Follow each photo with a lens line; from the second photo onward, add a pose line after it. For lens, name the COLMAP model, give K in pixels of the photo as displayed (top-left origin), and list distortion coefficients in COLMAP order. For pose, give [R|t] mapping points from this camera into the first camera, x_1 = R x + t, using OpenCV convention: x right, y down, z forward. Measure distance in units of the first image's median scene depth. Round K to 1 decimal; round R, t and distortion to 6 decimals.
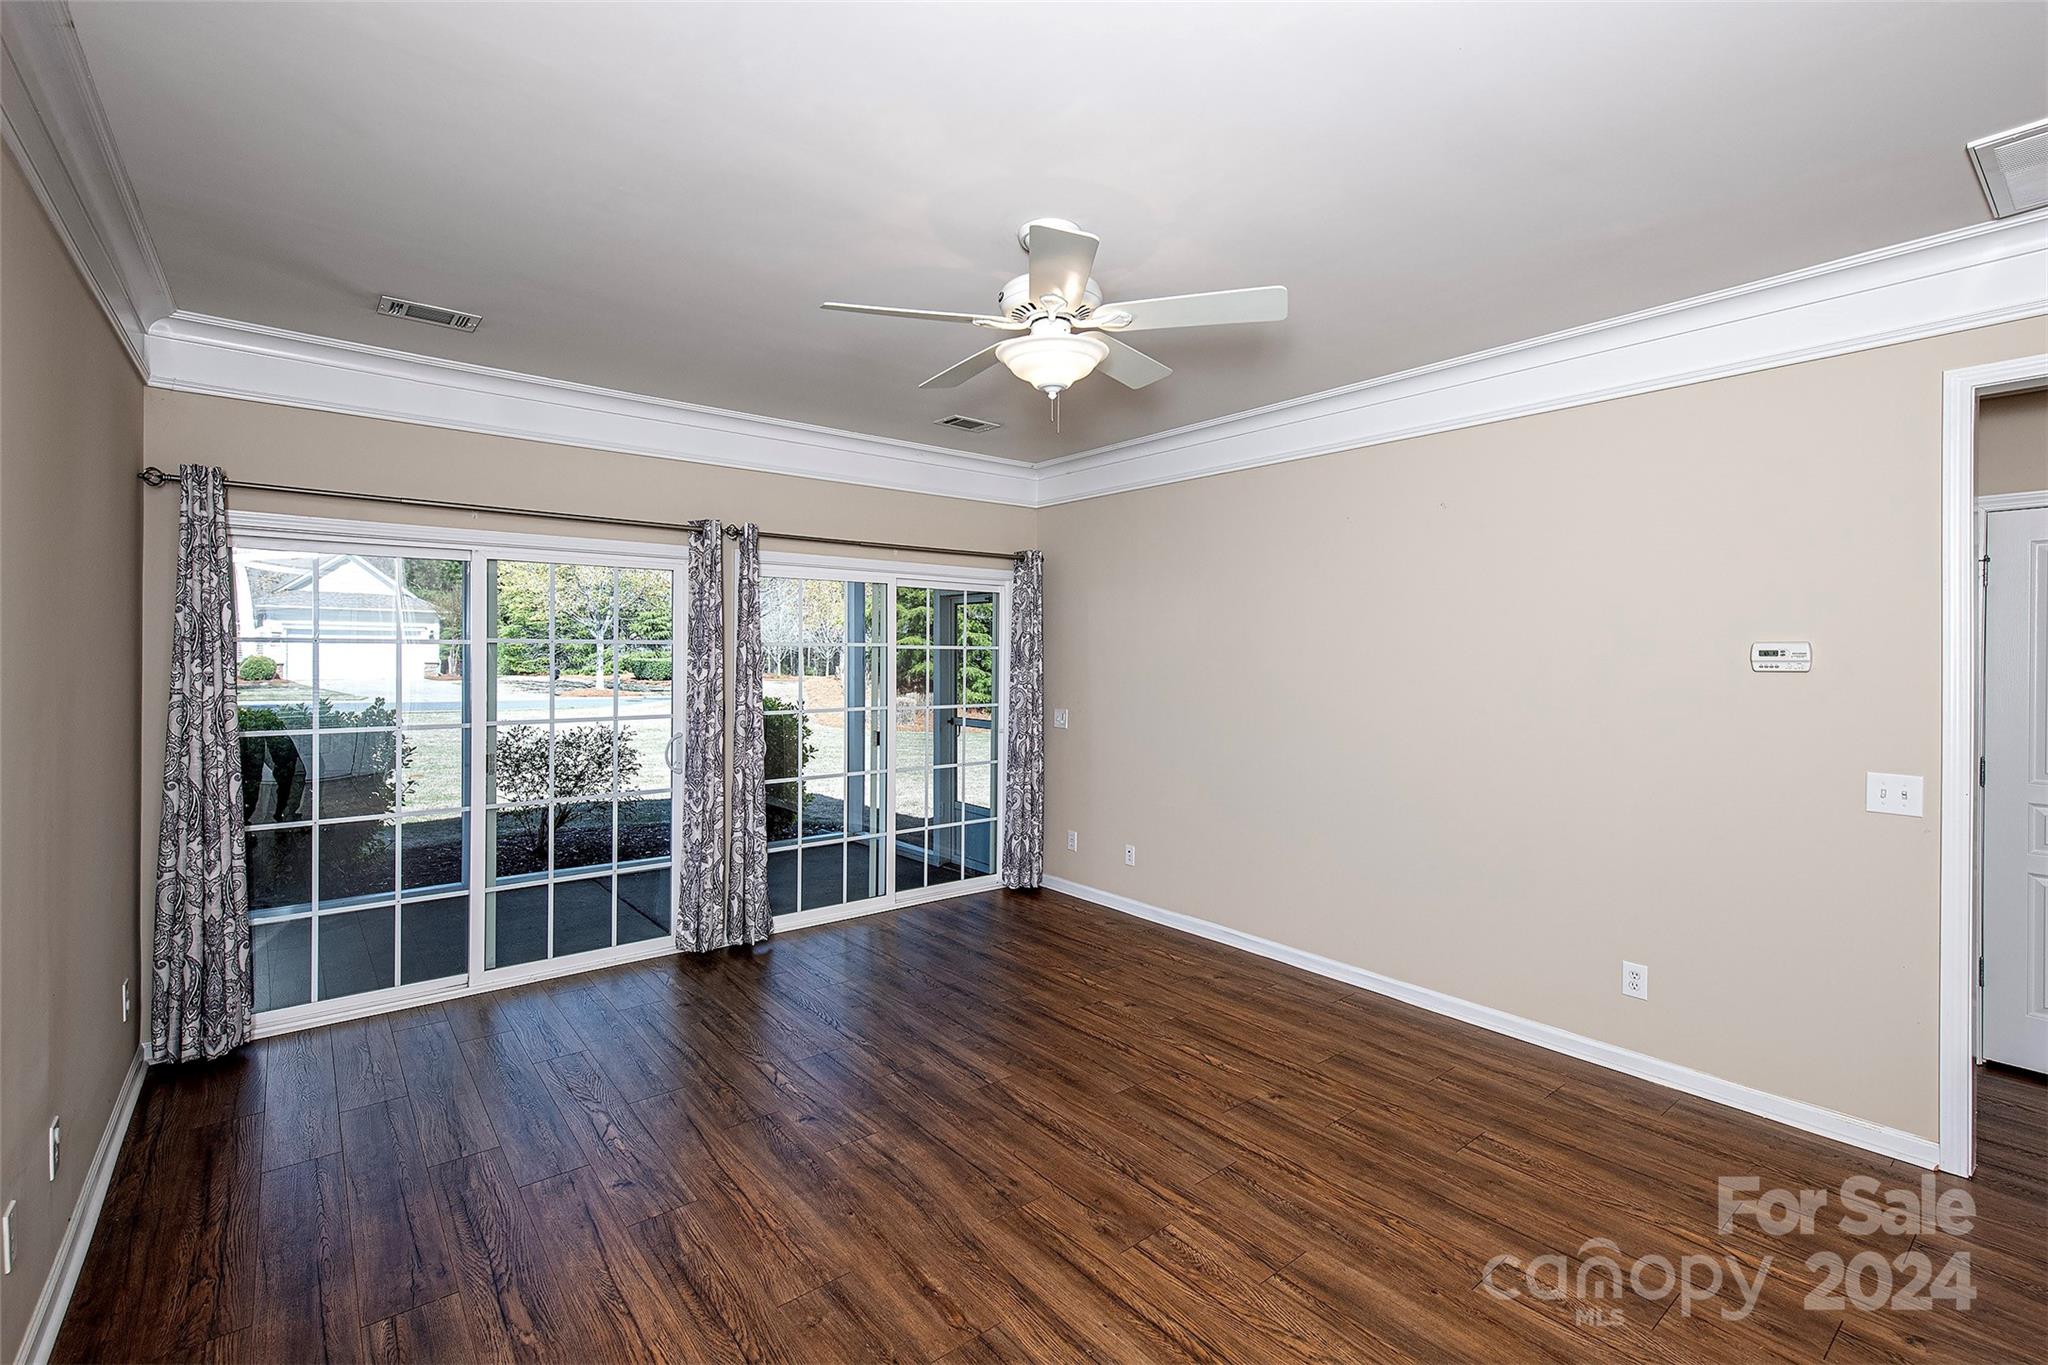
lens RADIAL K [[906.5, 0, 1023.6], [0, 906.5, 668.1], [0, 0, 1]] dist [0.002617, 0.000169]
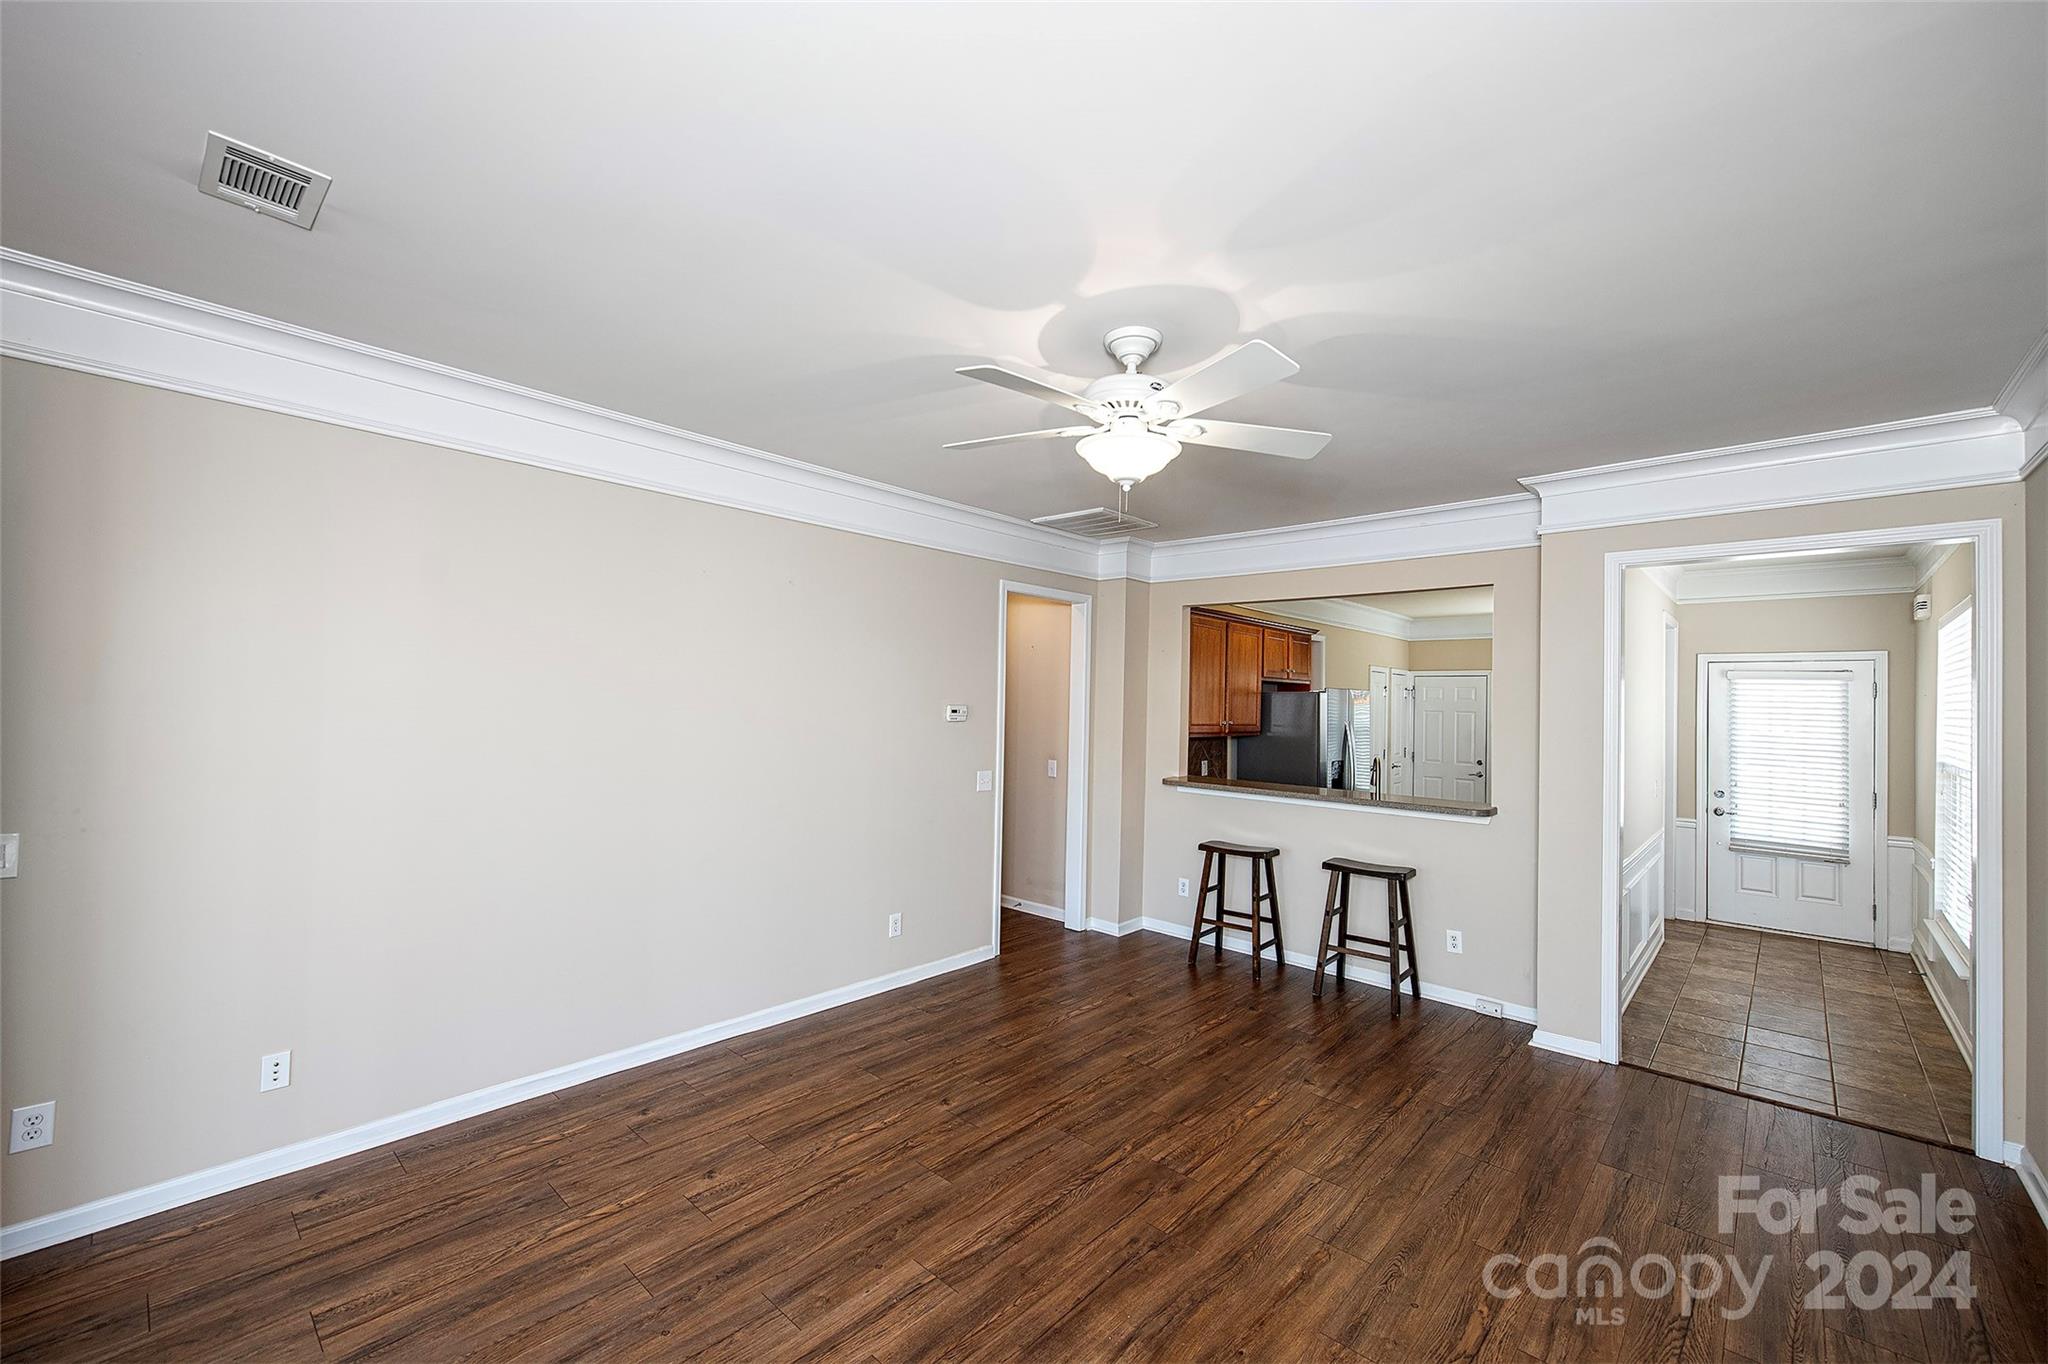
lens RADIAL K [[823.6, 0, 1020.6], [0, 823.6, 694.5], [0, 0, 1]] dist [0.007169, -0.000531]
pose [[-0.148153, 0.000108, 0.988964, -0.752552], [-0.005268, 0.999986, -0.000898, -0.045299], [-0.988950, -0.005343, -0.148151, 1.033643]]
